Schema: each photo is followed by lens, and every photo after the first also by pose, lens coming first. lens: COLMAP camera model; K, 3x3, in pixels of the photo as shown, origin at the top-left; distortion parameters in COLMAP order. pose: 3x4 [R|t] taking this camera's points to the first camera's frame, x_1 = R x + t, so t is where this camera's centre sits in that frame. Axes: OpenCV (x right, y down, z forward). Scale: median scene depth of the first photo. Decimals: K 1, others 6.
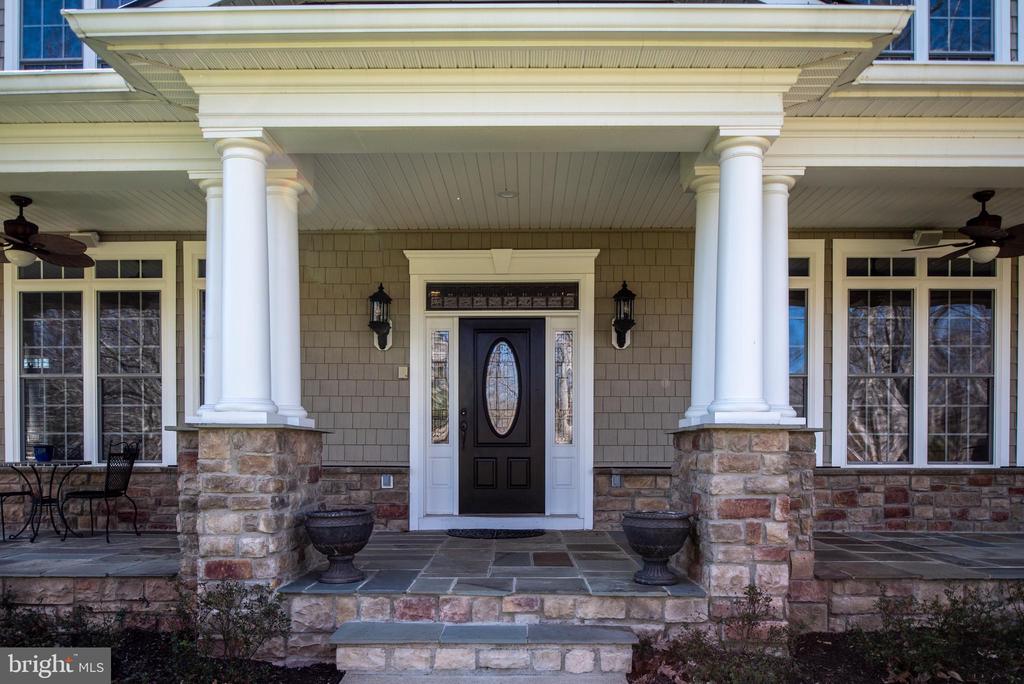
lens RADIAL K [[708.2, 0, 511.0], [0, 708.2, 344.3], [0, 0, 1]] dist [-0.012242, -0.002819]
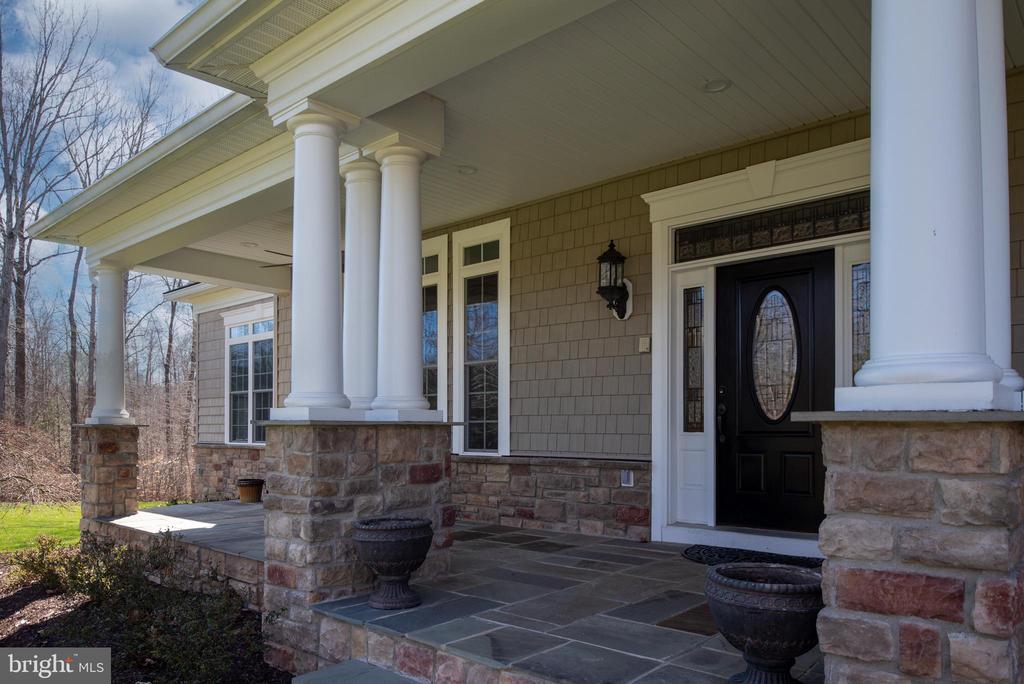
lens RADIAL K [[708.2, 0, 510.3], [0, 708.2, 341.2], [0, 0, 1]] dist [-0.012242, -0.002819]
pose [[0.749416, -0.081316, -0.657087, 0.450696], [0.101526, 0.994806, -0.007318, 0.044674], [0.654269, -0.061227, 0.753779, 0.488686]]
